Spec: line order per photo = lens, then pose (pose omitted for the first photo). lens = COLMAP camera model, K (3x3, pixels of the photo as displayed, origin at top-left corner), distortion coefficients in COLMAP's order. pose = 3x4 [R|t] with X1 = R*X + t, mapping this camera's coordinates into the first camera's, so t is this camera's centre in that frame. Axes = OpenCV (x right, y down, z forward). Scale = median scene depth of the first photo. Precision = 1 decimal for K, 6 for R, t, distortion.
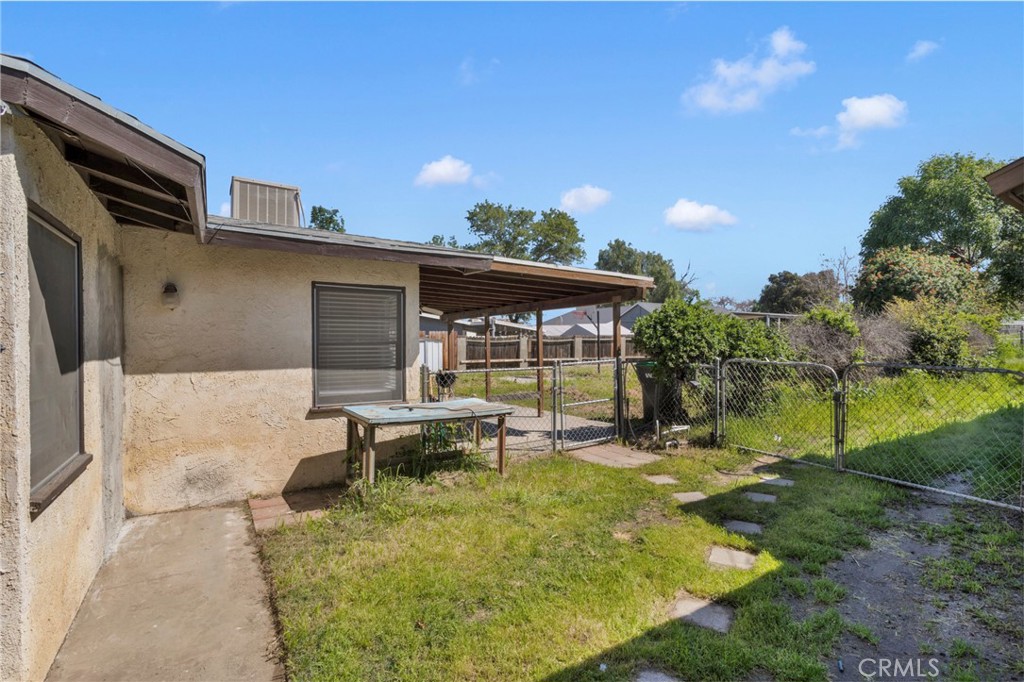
lens RADIAL K [[476.2, 0, 513.7], [0, 476.2, 339.9], [0, 0, 1]] dist [-0.000380, 0.000073]
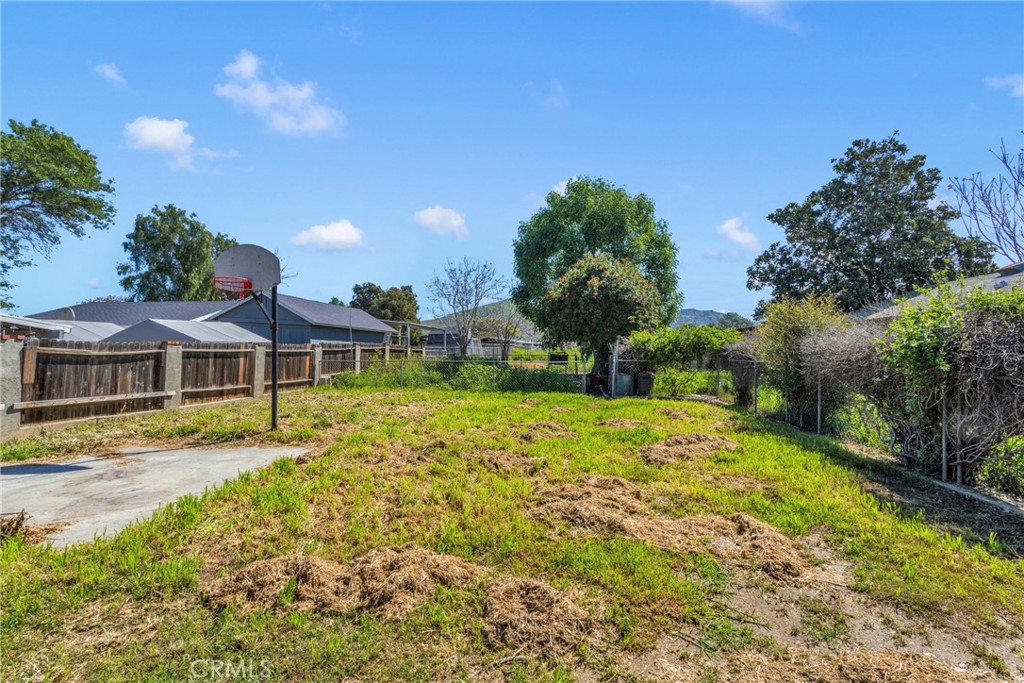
lens RADIAL K [[476.2, 0, 514.2], [0, 476.2, 343.7], [0, 0, 1]] dist [-0.000380, 0.000073]
pose [[0.616228, 0.016119, 0.787403, -0.011579], [0.002580, 0.999744, -0.022485, 0.002005], [-0.787564, 0.015888, 0.616028, 0.224350]]
